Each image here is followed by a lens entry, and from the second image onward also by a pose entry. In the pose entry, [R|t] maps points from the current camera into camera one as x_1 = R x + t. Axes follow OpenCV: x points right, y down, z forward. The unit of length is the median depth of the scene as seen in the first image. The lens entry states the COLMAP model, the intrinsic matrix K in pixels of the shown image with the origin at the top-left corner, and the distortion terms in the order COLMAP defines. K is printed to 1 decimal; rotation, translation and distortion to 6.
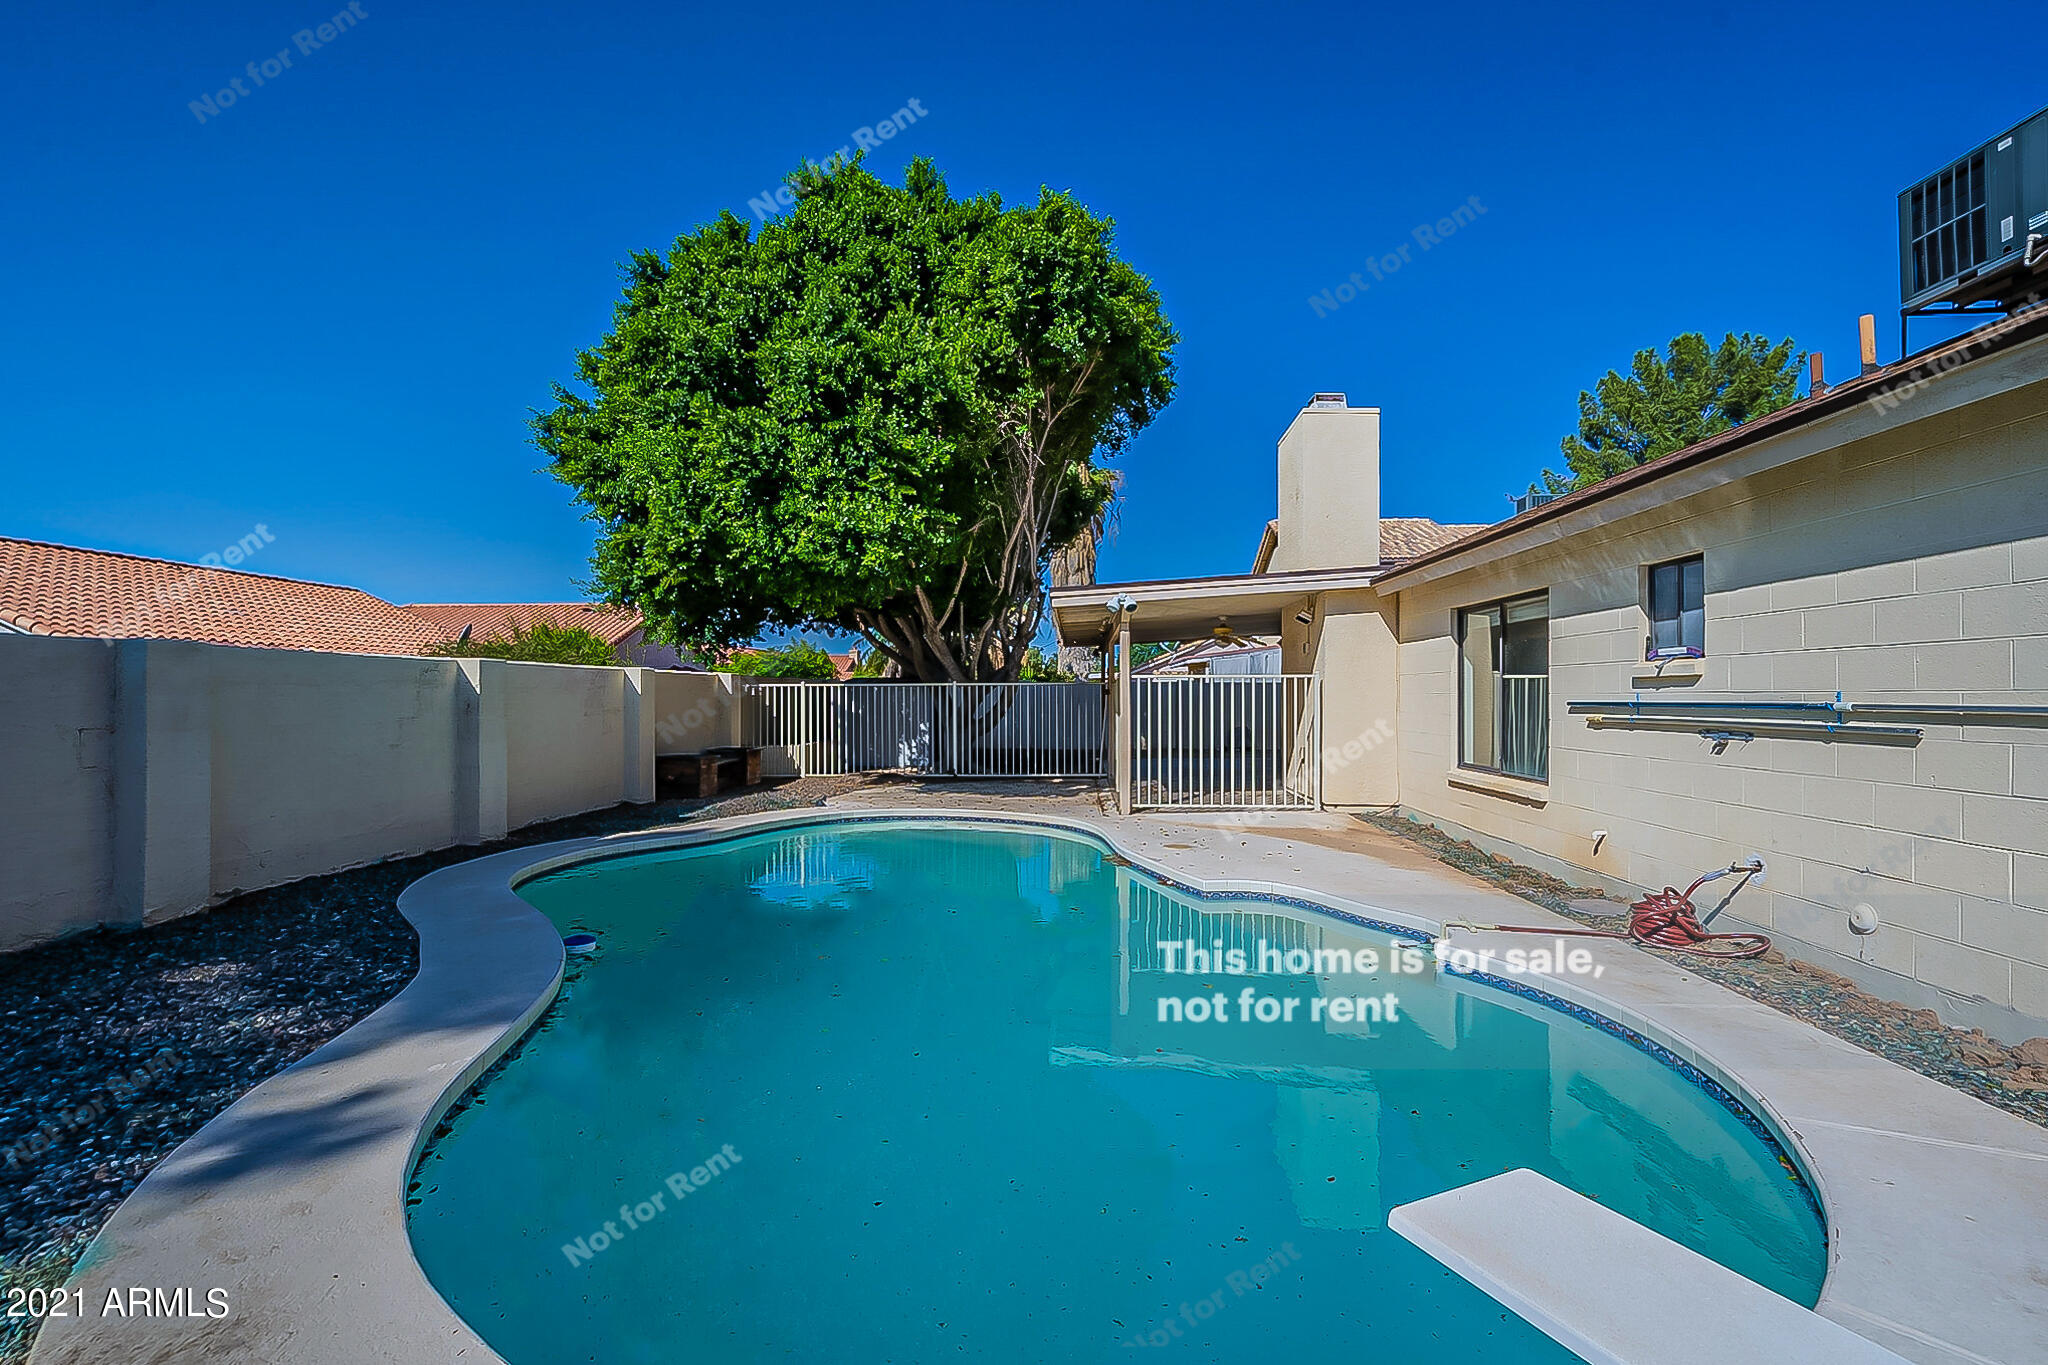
lens RADIAL K [[938.2, 0, 1022.1], [0, 938.2, 685.8], [0, 0, 1]] dist [-0.007523, 0.001060]
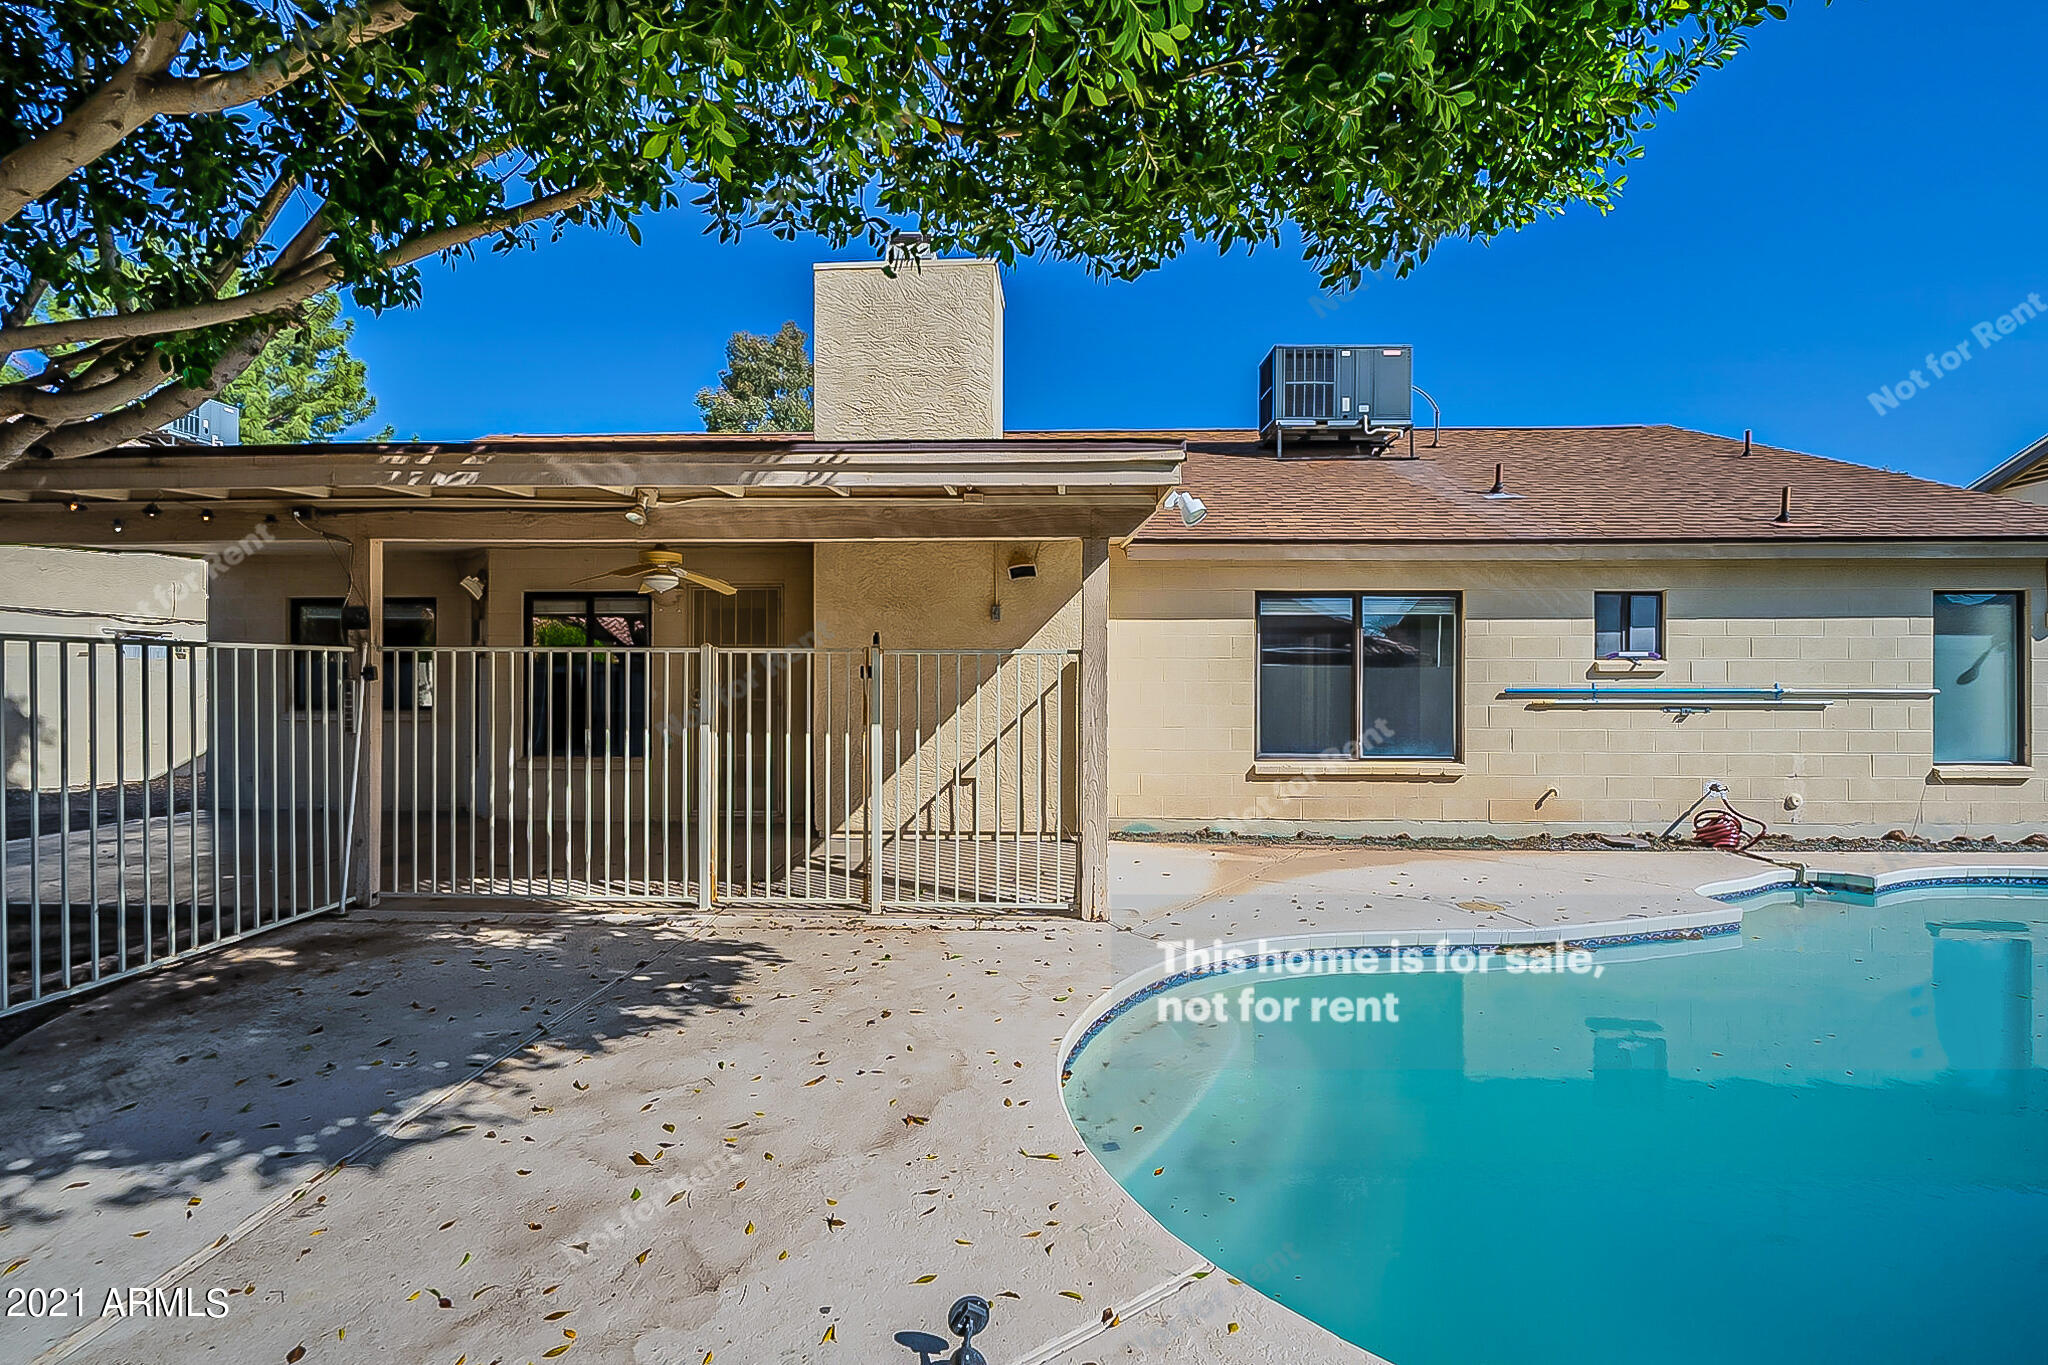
lens RADIAL K [[938.2, 0, 1043.3], [0, 938.2, 686.3], [0, 0, 1]] dist [-0.007523, 0.001060]
pose [[-0.008732, 0.002290, 0.999959, -0.713527], [-0.014606, 0.999890, -0.002417, 0.027649], [-0.999855, -0.014626, -0.008698, 1.817520]]
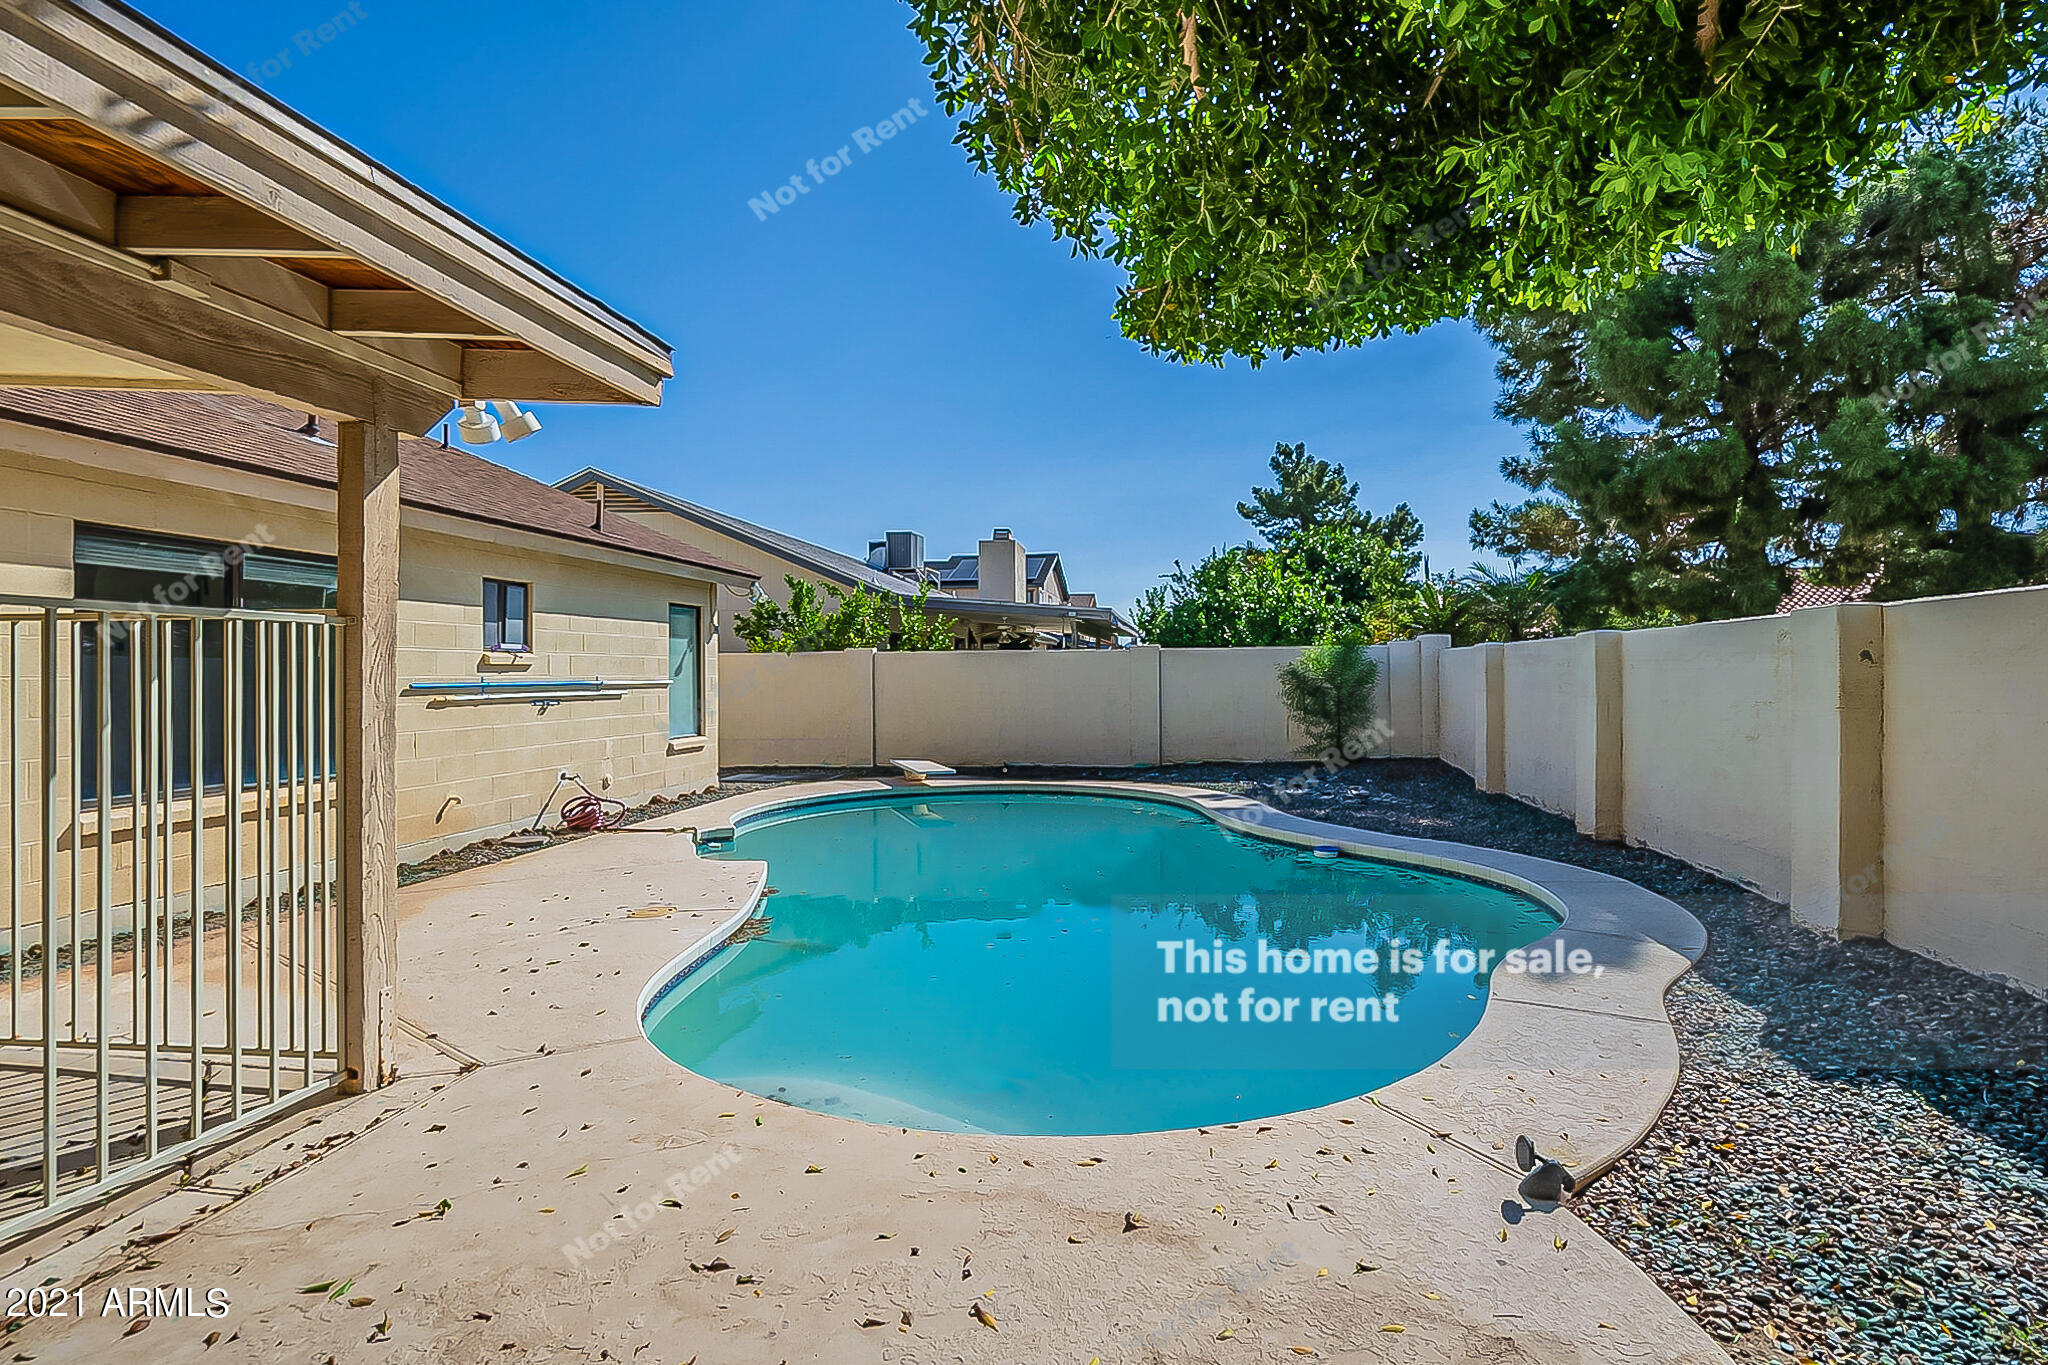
lens RADIAL K [[1012.4, 0, 1046.3], [0, 1012.4, 680.6], [0, 0, 1]] dist [0.000113, -0.000447]
pose [[-0.995443, 0.014647, 0.094223, -0.233373], [0.014025, 0.999875, -0.007262, 0.033717], [-0.094318, -0.005907, -0.995525, 2.292509]]
